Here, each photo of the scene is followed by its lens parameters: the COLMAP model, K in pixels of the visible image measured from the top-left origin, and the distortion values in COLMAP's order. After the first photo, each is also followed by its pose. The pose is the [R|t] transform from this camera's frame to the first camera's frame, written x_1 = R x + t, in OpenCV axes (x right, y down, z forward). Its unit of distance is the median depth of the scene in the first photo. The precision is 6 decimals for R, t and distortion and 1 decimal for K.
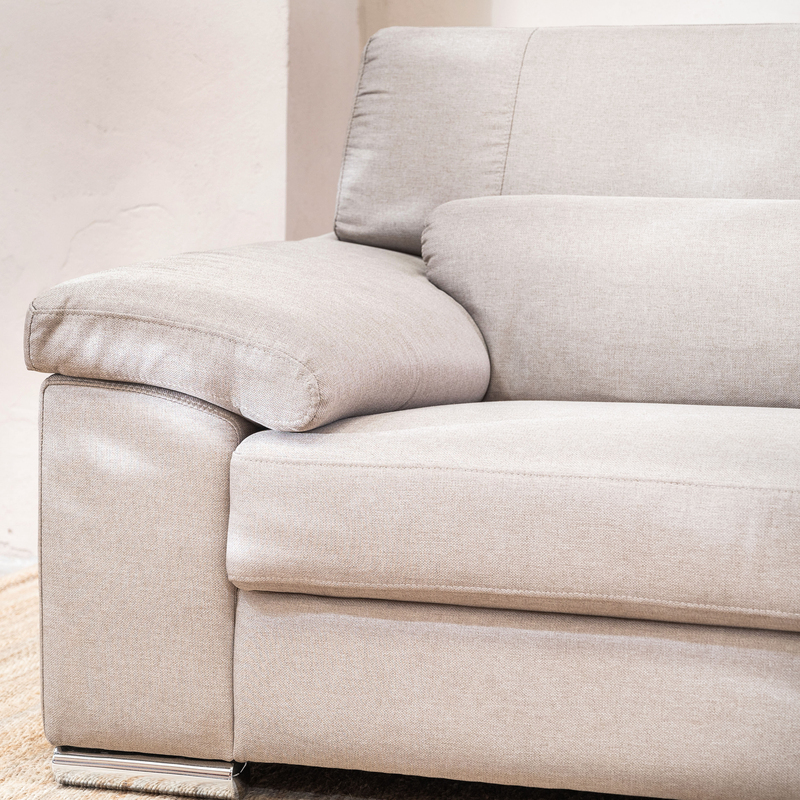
lens RADIAL K [[2415.0, 0, 381.4], [0, 2415.0, 407.7], [0, 0, 1]] dist [0.017909, 0.000000]
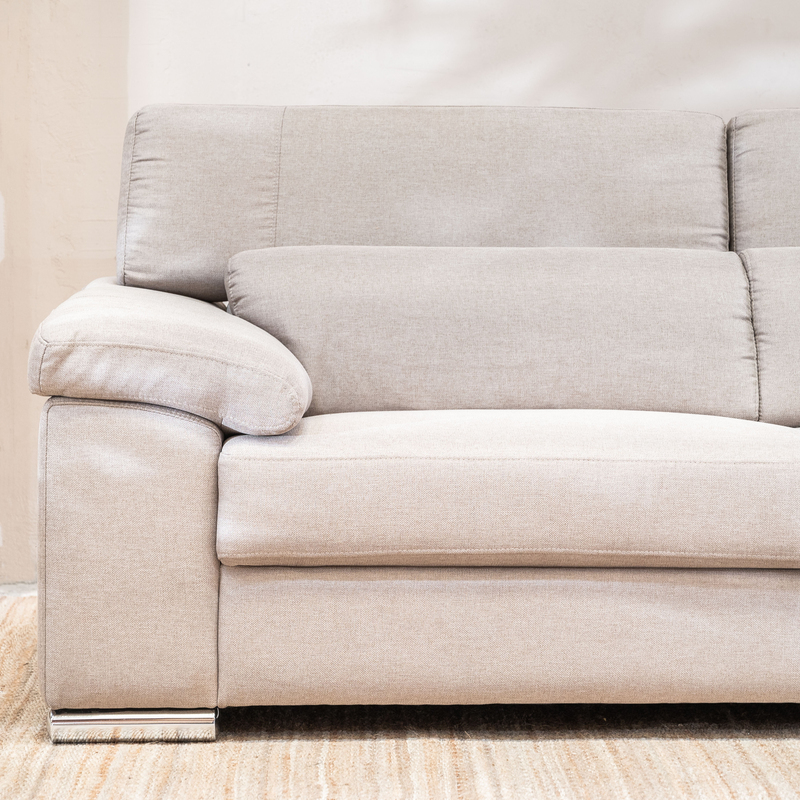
lens RADIAL K [[2415.0, 0, 460.2], [0, 2415.0, 429.3], [0, 0, 1]] dist [0.017909, 0.000000]
pose [[0.935626, -0.035816, 0.351171, -0.375061], [0.040964, 0.999134, -0.007240, 0.019583], [-0.350607, 0.021160, 0.936283, -0.195761]]
